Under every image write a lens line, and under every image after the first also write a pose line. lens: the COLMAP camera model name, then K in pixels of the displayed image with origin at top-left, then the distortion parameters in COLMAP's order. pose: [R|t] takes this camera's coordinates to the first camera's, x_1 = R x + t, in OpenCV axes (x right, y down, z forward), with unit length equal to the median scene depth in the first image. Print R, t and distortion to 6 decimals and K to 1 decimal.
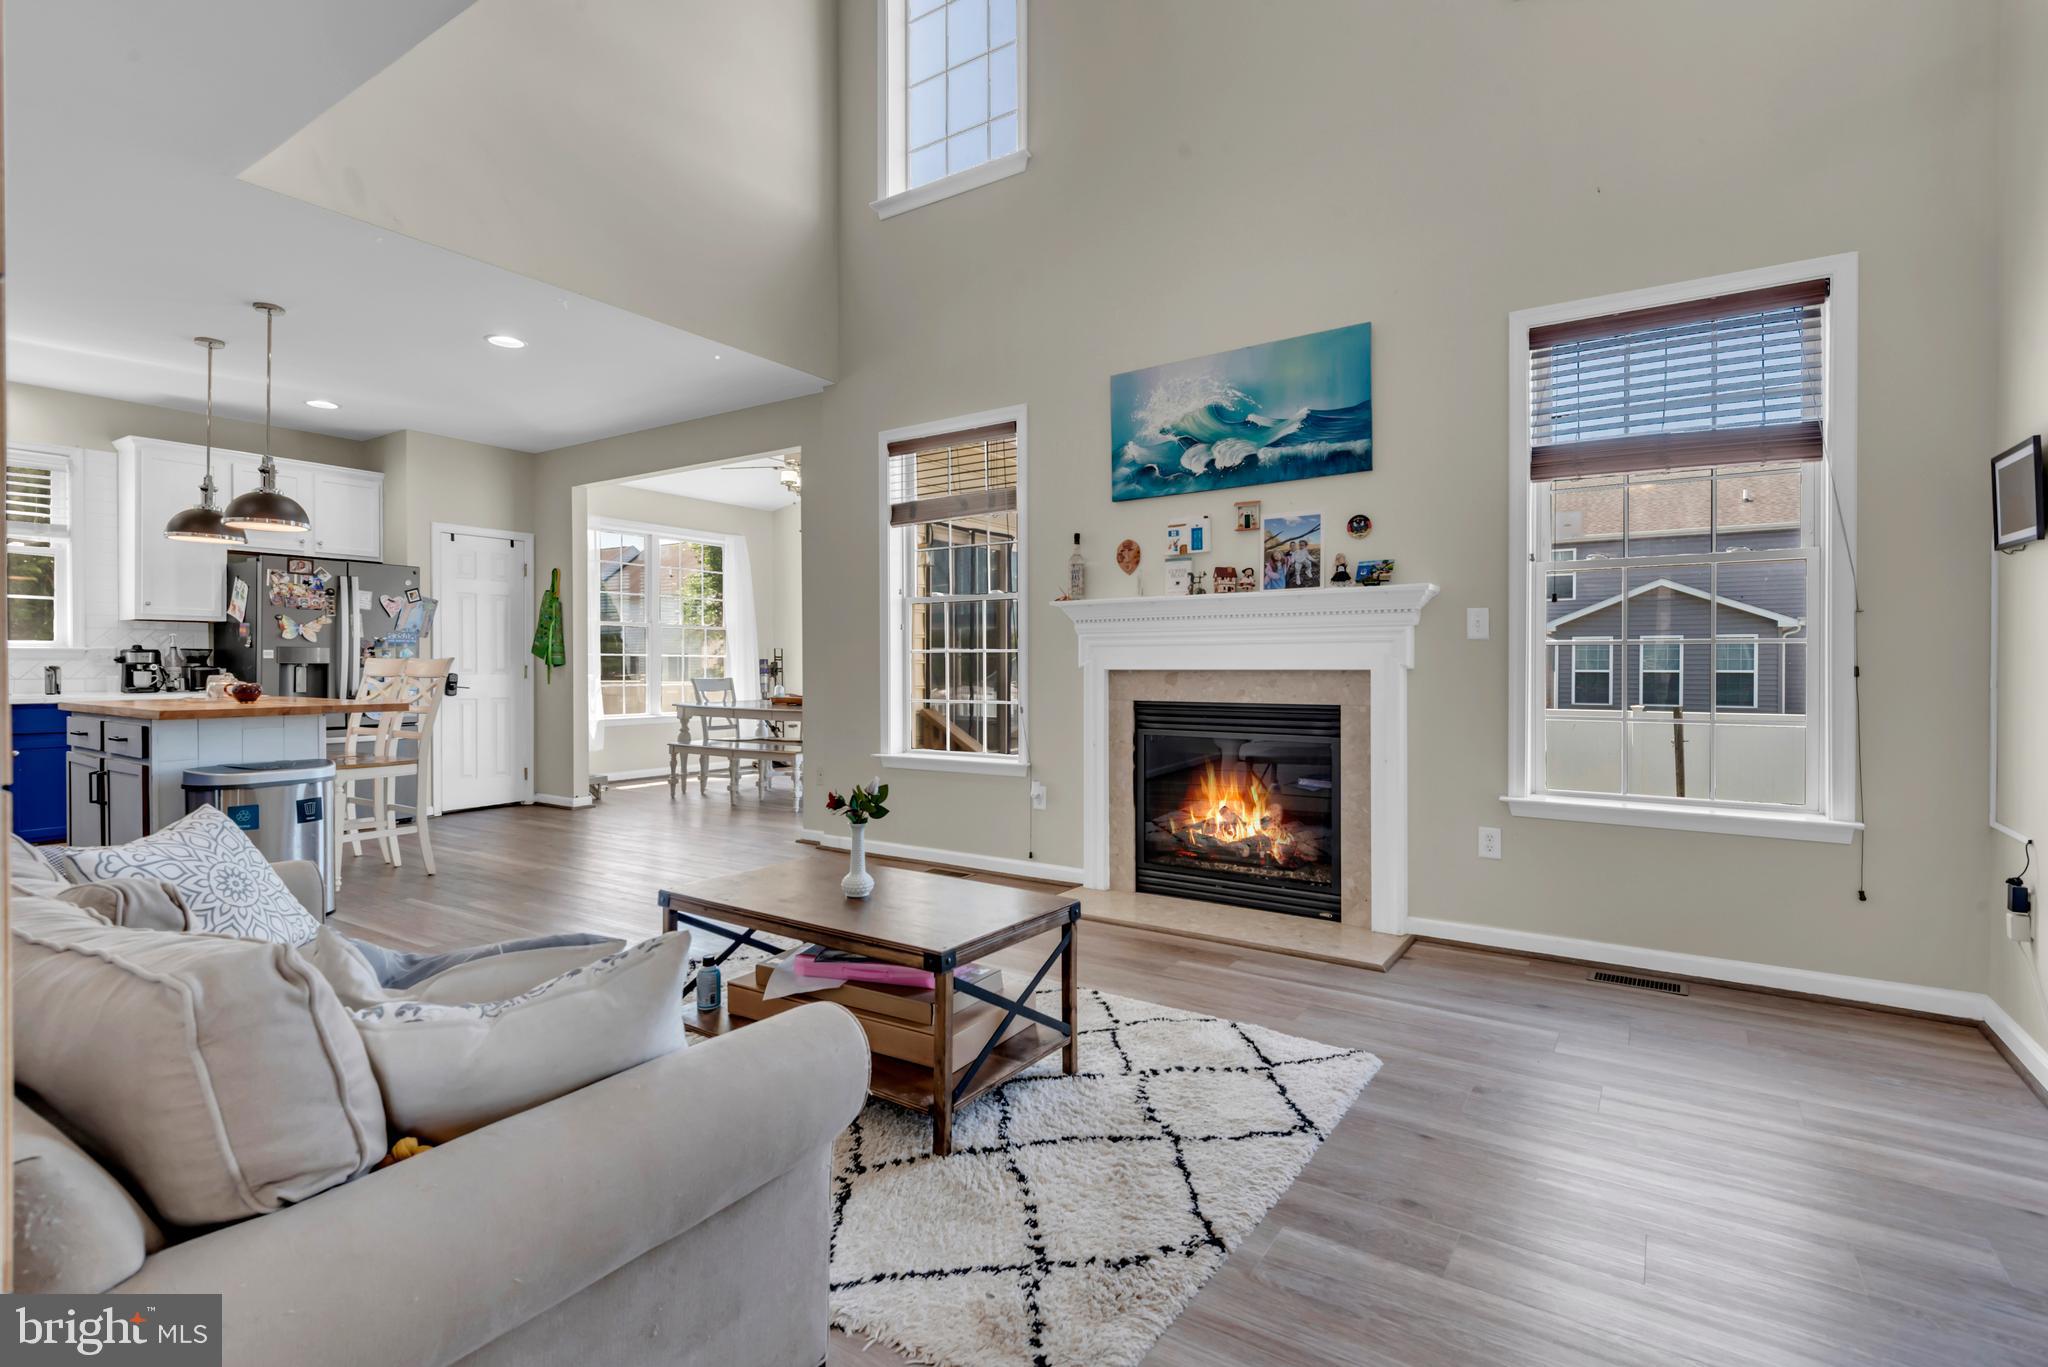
lens RADIAL K [[958.5, 0, 1018.0], [0, 958.5, 671.1], [0, 0, 1]] dist [0.038537, -0.026716]
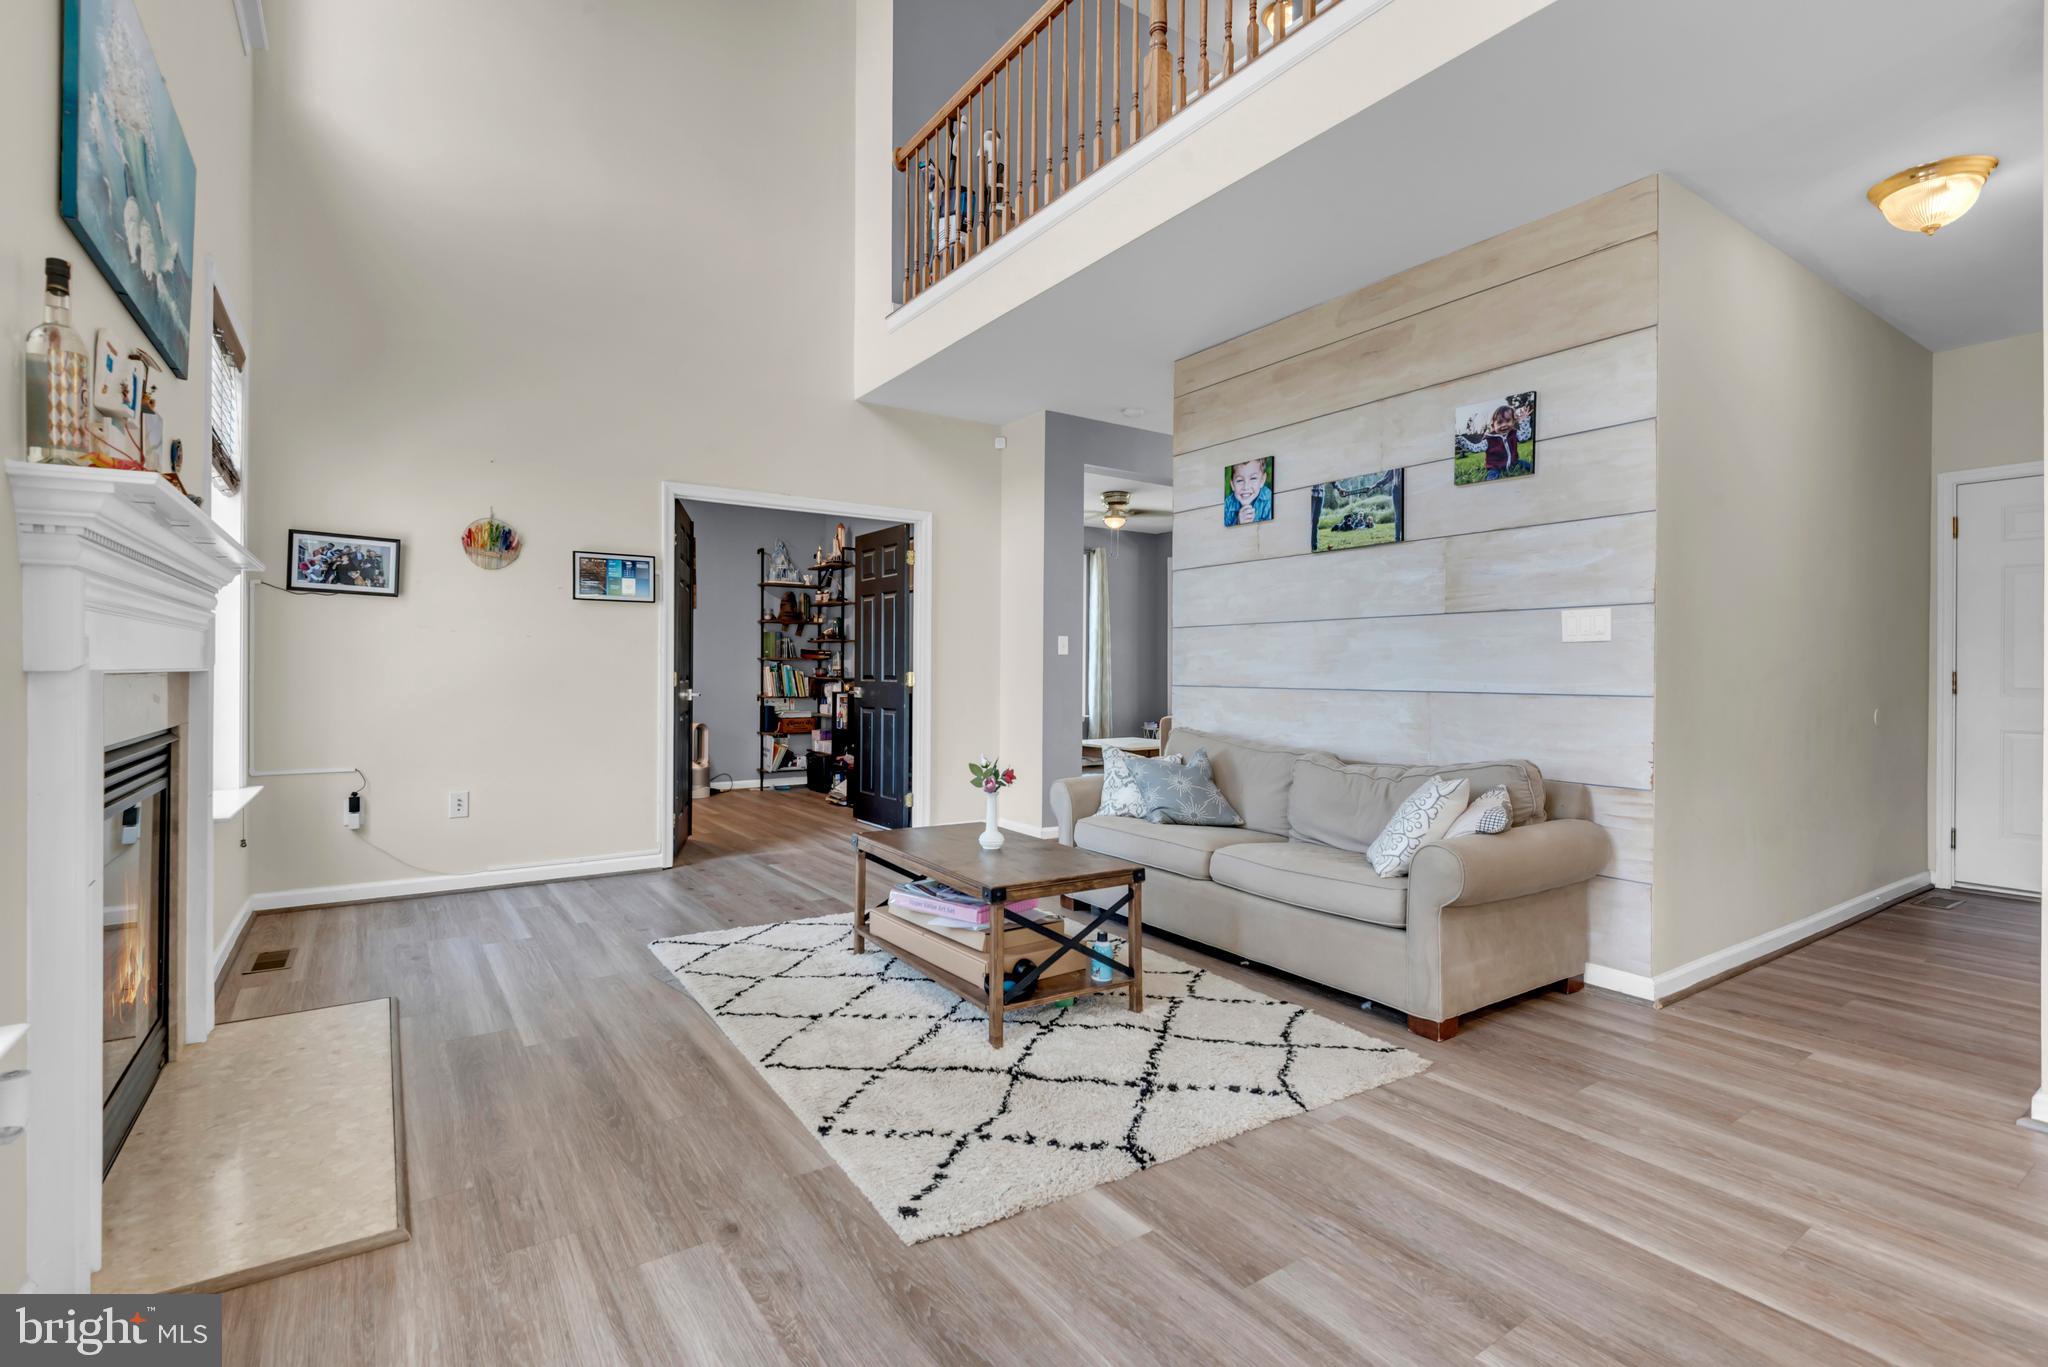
lens RADIAL K [[935.9, 0, 1017.8], [0, 935.9, 676.1], [0, 0, 1]] dist [0.036679, -0.020385]
pose [[-0.927911, -0.007831, 0.372719, -0.405223], [-0.003785, 0.999926, 0.011587, -0.007457], [-0.372782, 0.009341, -0.927872, 1.303016]]
